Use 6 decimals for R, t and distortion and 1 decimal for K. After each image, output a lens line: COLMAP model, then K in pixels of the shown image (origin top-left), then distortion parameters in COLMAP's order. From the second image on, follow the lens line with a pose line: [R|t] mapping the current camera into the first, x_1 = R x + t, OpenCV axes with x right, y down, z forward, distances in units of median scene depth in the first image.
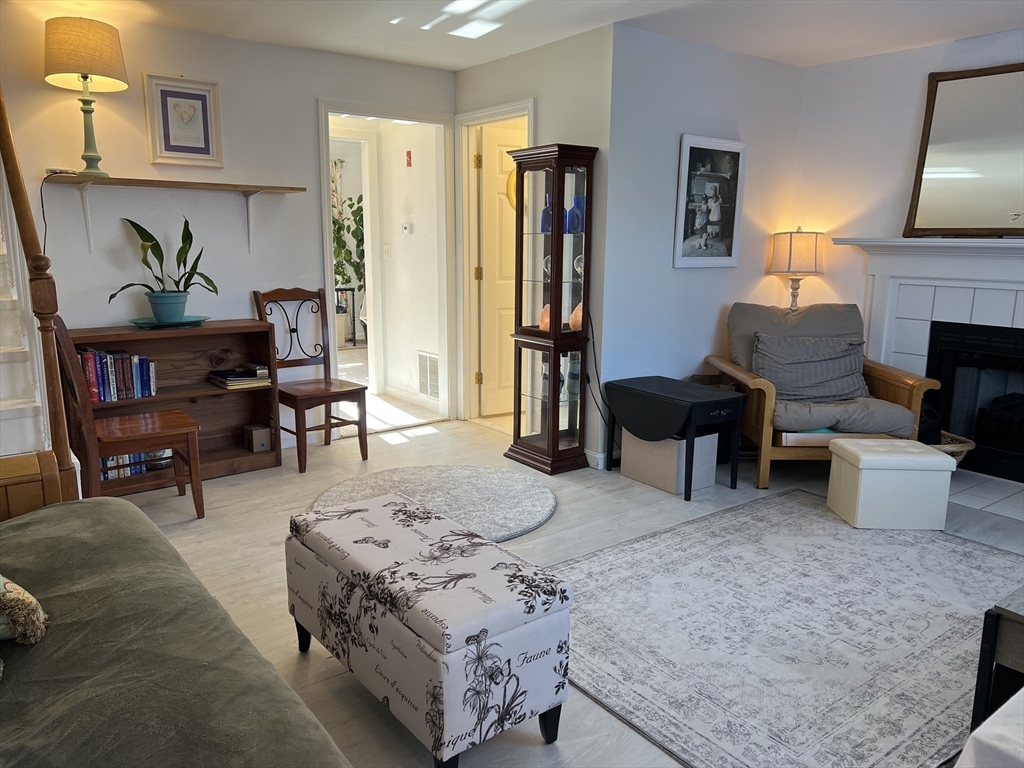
lens RADIAL K [[758.4, 0, 512.0], [0, 758.4, 384.0], [0, 0, 1]] dist [0.043552, -0.046521]
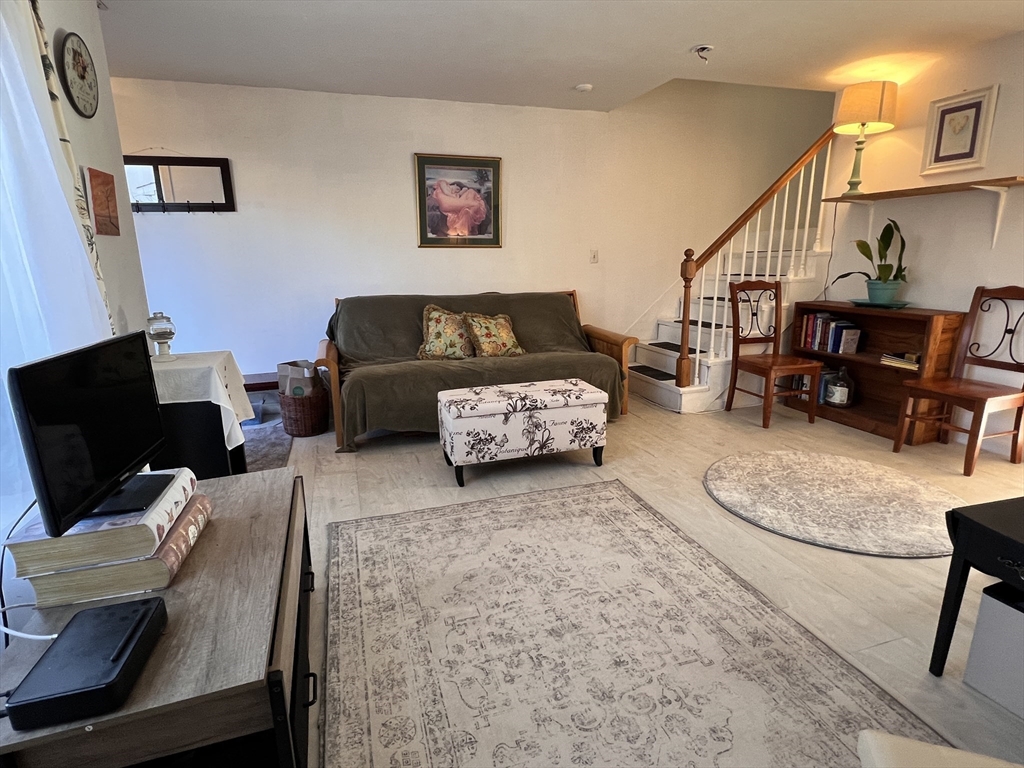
lens RADIAL K [[541.7, 0, 512.0], [0, 541.7, 384.0], [0, 0, 1]] dist [-0.002856, -0.001924]
pose [[-0.332454, 0.216574, -0.917916, 0.925509], [-0.166857, 0.944416, 0.283260, -0.160848], [0.928242, 0.247332, -0.277838, 1.063195]]
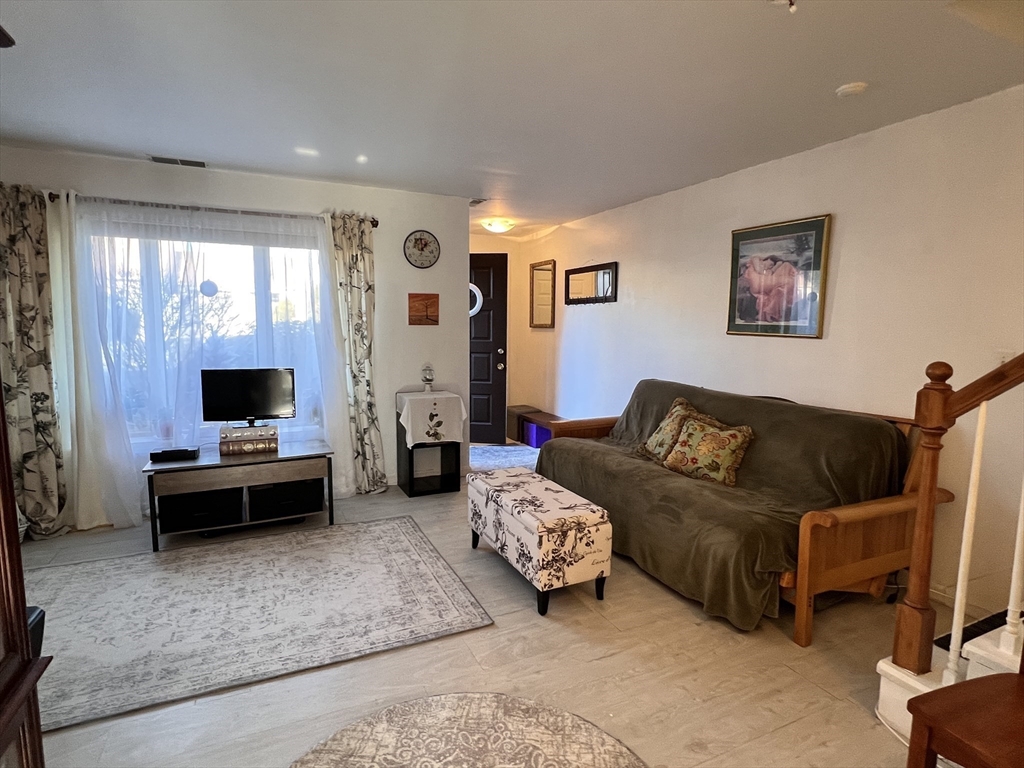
lens RADIAL K [[544.0, 0, 512.0], [0, 544.0, 384.0], [0, 0, 1]] dist [-0.001950, -0.000349]
pose [[-0.978810, -0.040589, 0.200707, -0.265336], [0.021161, 0.954860, 0.296301, -0.343633], [-0.203673, 0.294270, -0.933768, 1.705742]]
